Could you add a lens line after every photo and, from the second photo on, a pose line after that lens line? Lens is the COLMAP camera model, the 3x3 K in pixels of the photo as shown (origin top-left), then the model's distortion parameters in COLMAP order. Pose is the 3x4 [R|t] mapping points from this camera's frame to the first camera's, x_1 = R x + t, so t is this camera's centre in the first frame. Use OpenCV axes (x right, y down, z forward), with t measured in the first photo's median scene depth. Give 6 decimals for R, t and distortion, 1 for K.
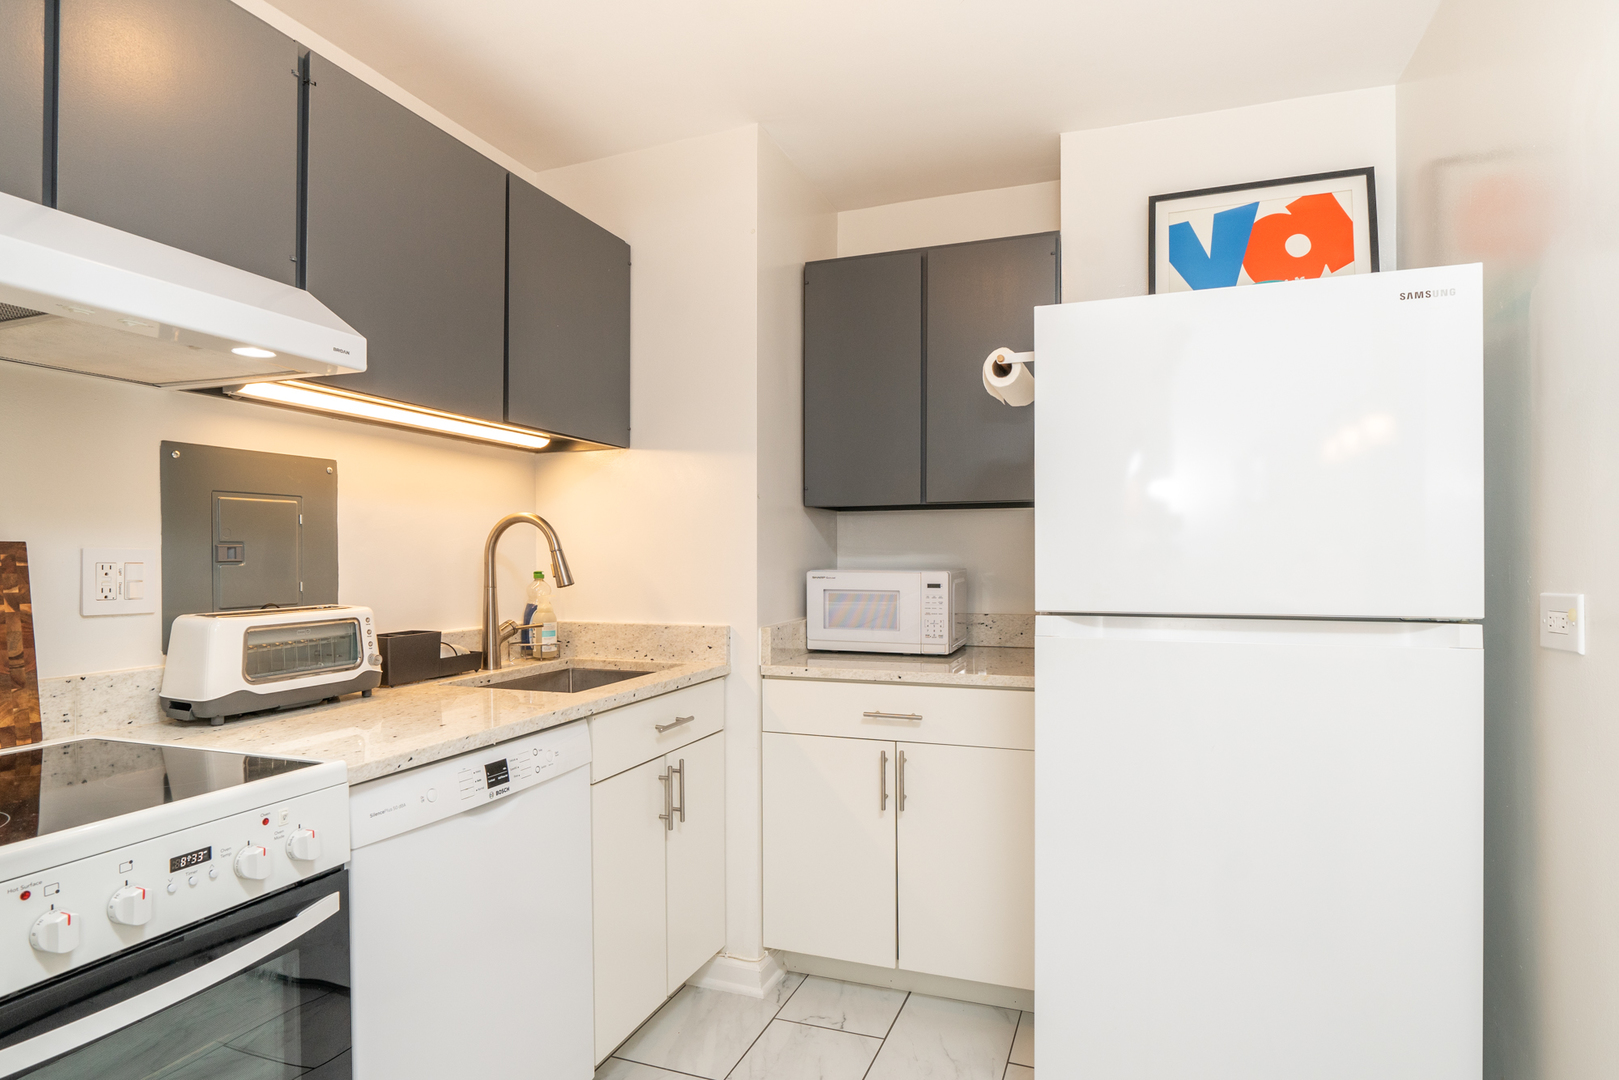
lens RADIAL K [[869.0, 0, 825.4], [0, 869.0, 558.6], [0, 0, 1]] dist [-0.003467, -0.000629]
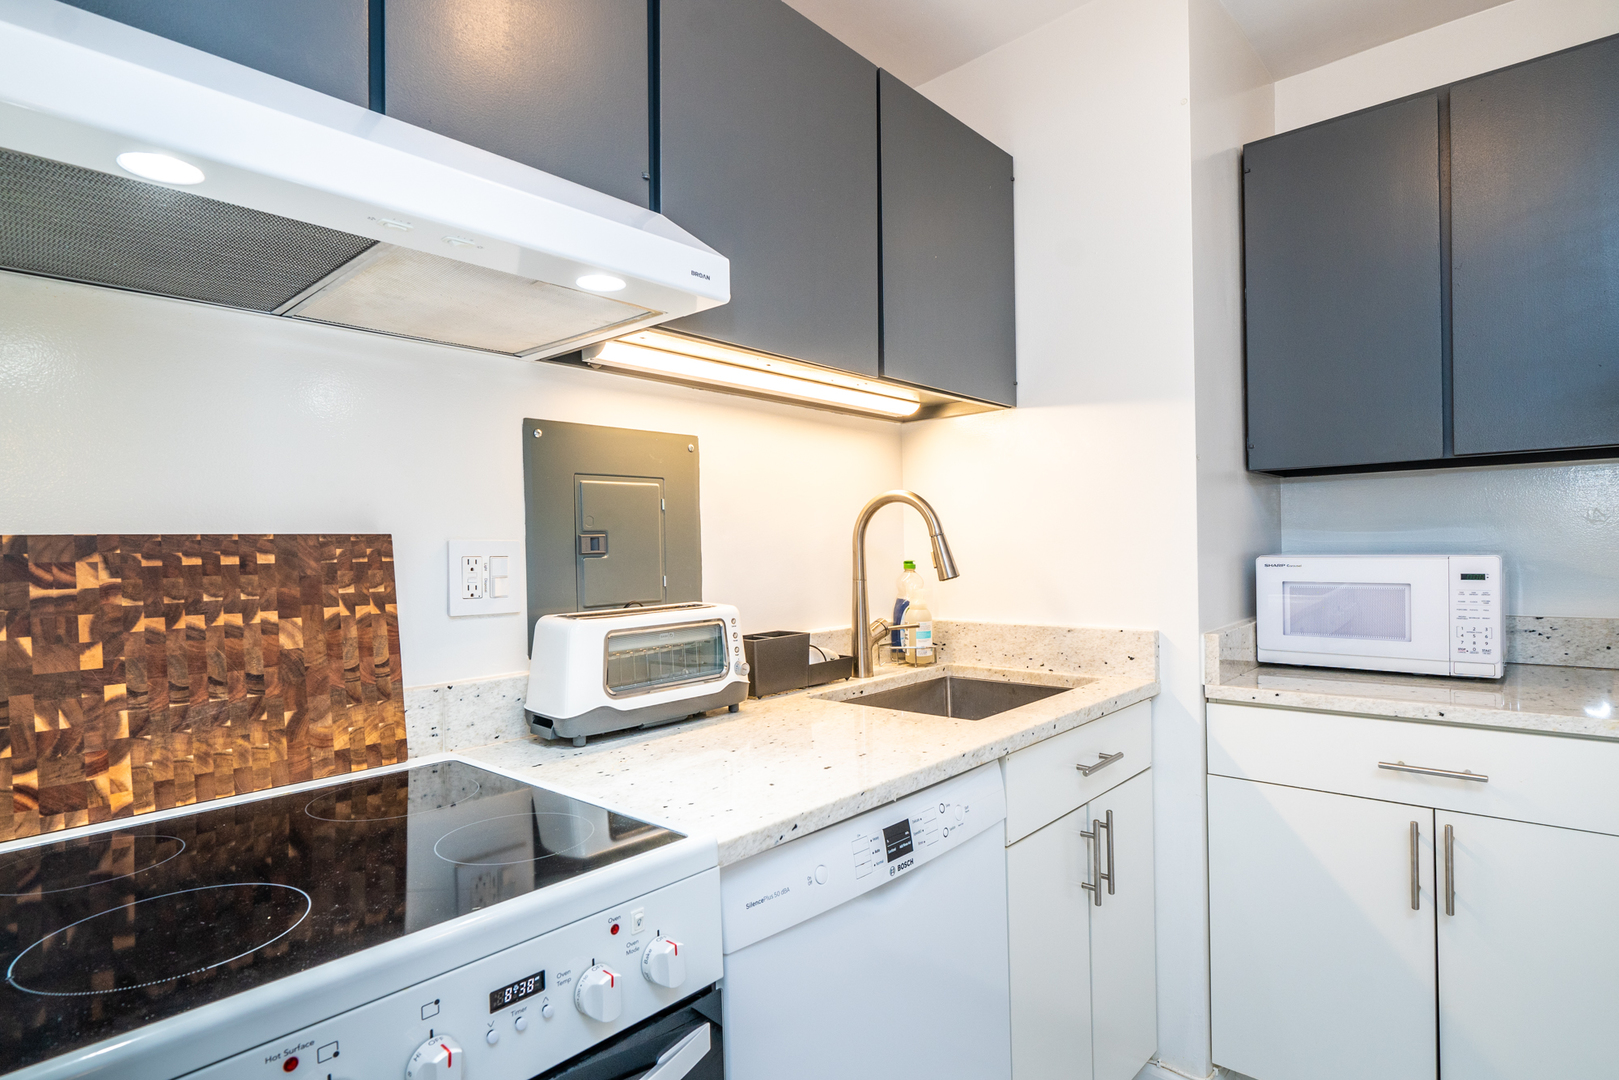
lens RADIAL K [[842.1, 0, 800.8], [0, 842.1, 551.2], [0, 0, 1]] dist [-0.003662, -0.000154]
pose [[0.923263, -0.013148, -0.383943, -0.154600], [0.015682, 0.999871, 0.003469, 0.001307], [0.383848, -0.009224, 0.923350, 0.275355]]
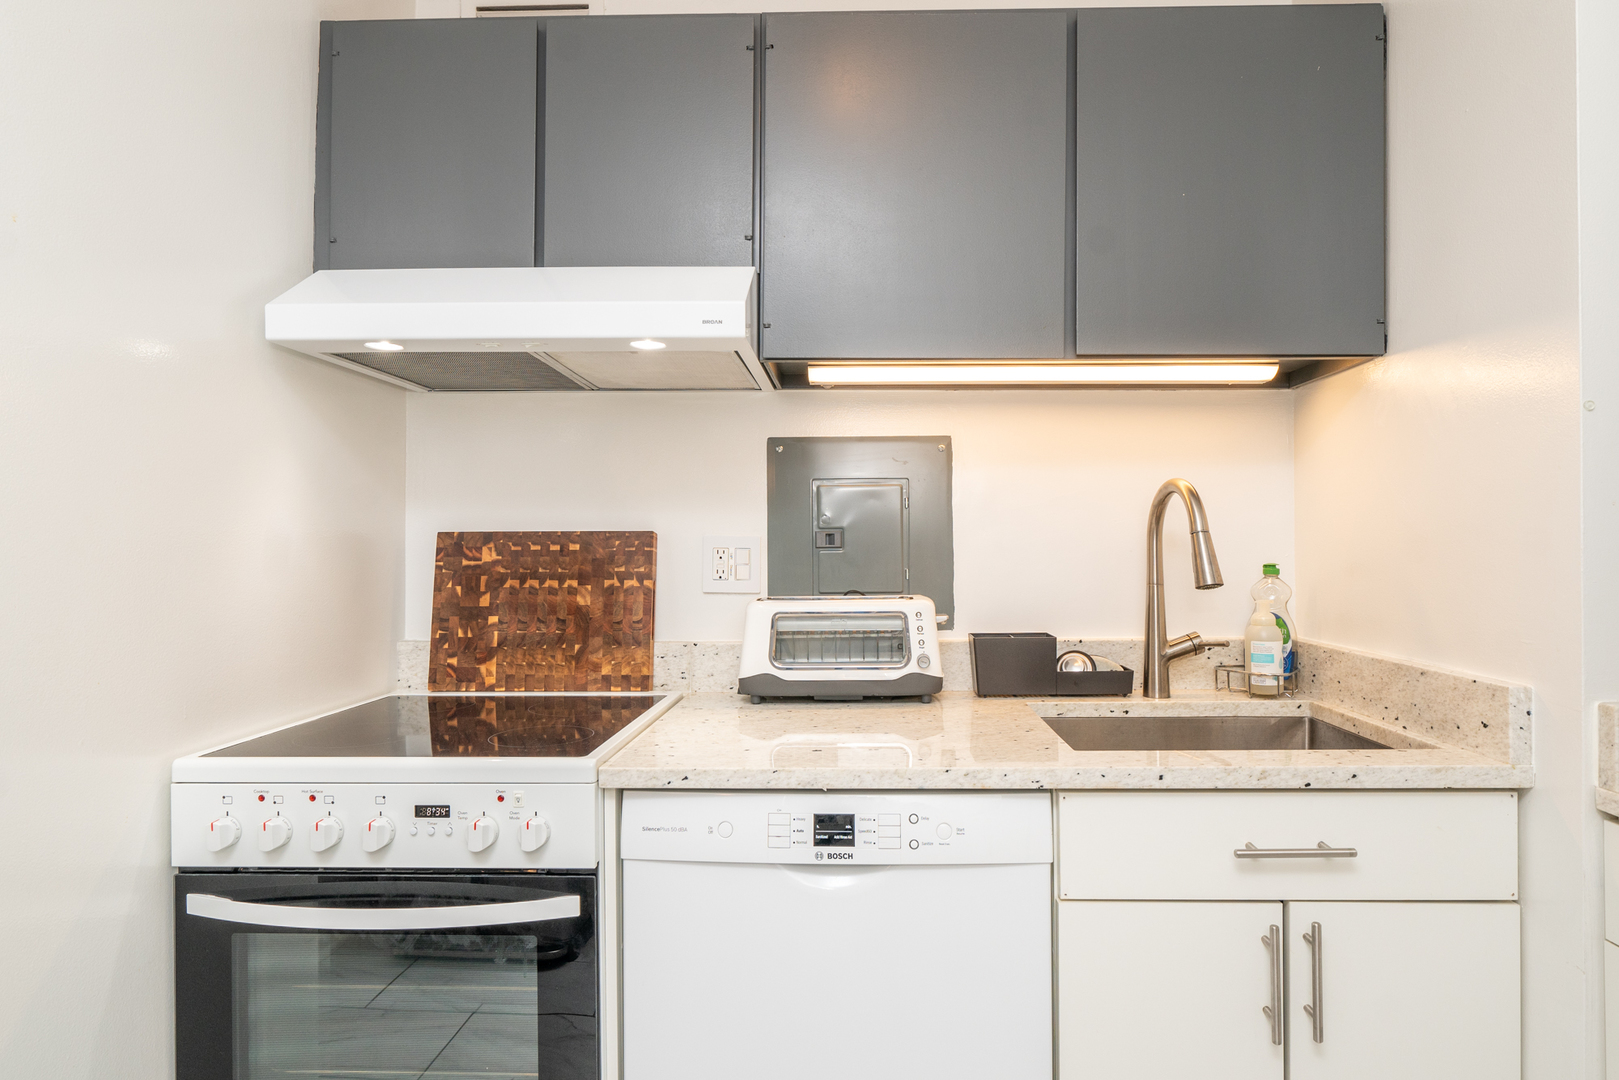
lens RADIAL K [[905.2, 0, 885.4], [0, 905.2, 537.1], [0, 0, 1]] dist [-0.004384, 0.000069]
pose [[0.317838, -0.005045, -0.948132, 0.330810], [-0.000868, 0.999984, -0.005613, -0.002706], [0.948145, 0.002607, 0.317828, 0.681889]]
